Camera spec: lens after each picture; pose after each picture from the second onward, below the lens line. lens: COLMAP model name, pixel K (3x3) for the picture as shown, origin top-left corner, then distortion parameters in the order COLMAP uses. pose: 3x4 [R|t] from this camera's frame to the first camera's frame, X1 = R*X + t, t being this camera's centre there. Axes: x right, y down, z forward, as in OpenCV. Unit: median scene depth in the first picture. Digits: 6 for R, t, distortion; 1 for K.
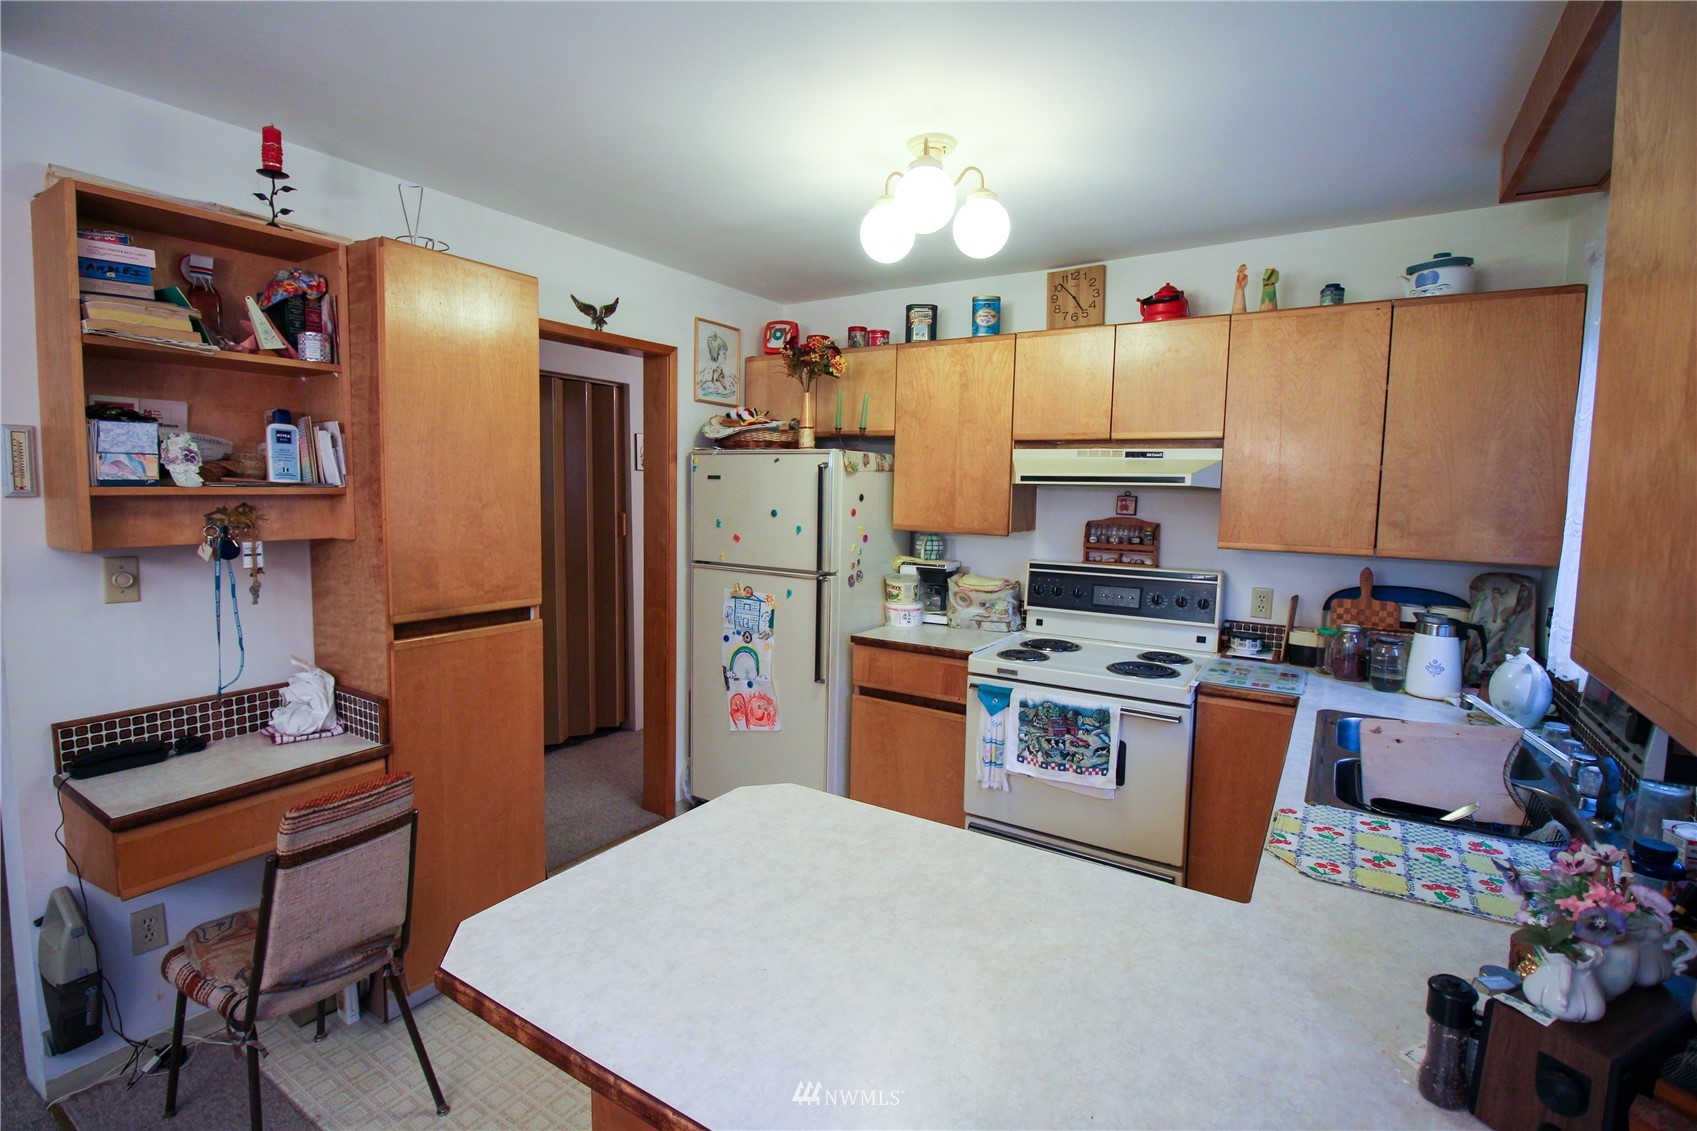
lens RADIAL K [[783.7, 0, 849.5], [0, 783.7, 552.1], [0, 0, 1]] dist [-0.001355, -0.012427]
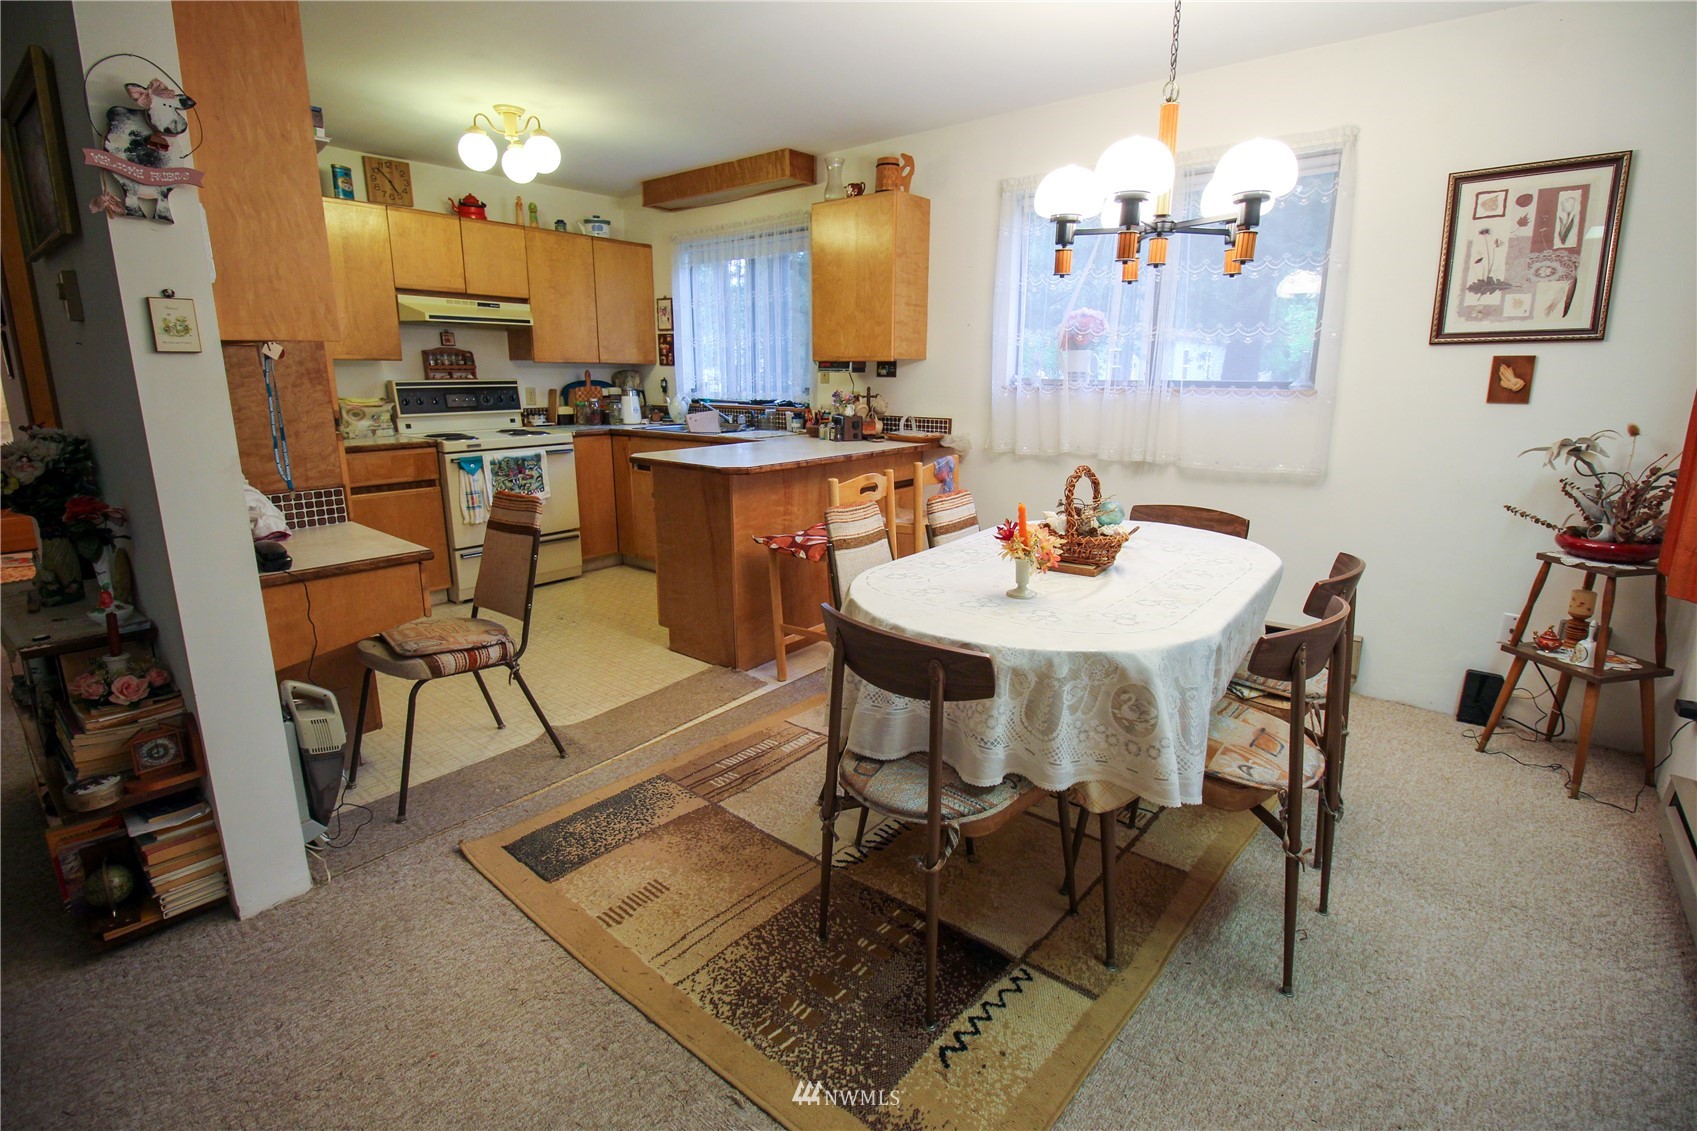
lens RADIAL K [[783.7, 0, 857.8], [0, 783.7, 549.1], [0, 0, 1]] dist [-0.001355, -0.012427]
pose [[0.111585, -0.237925, 0.964853, -1.280082], [0.081855, 0.969817, 0.229682, 0.058625], [-0.990378, 0.053349, 0.127693, 0.065269]]
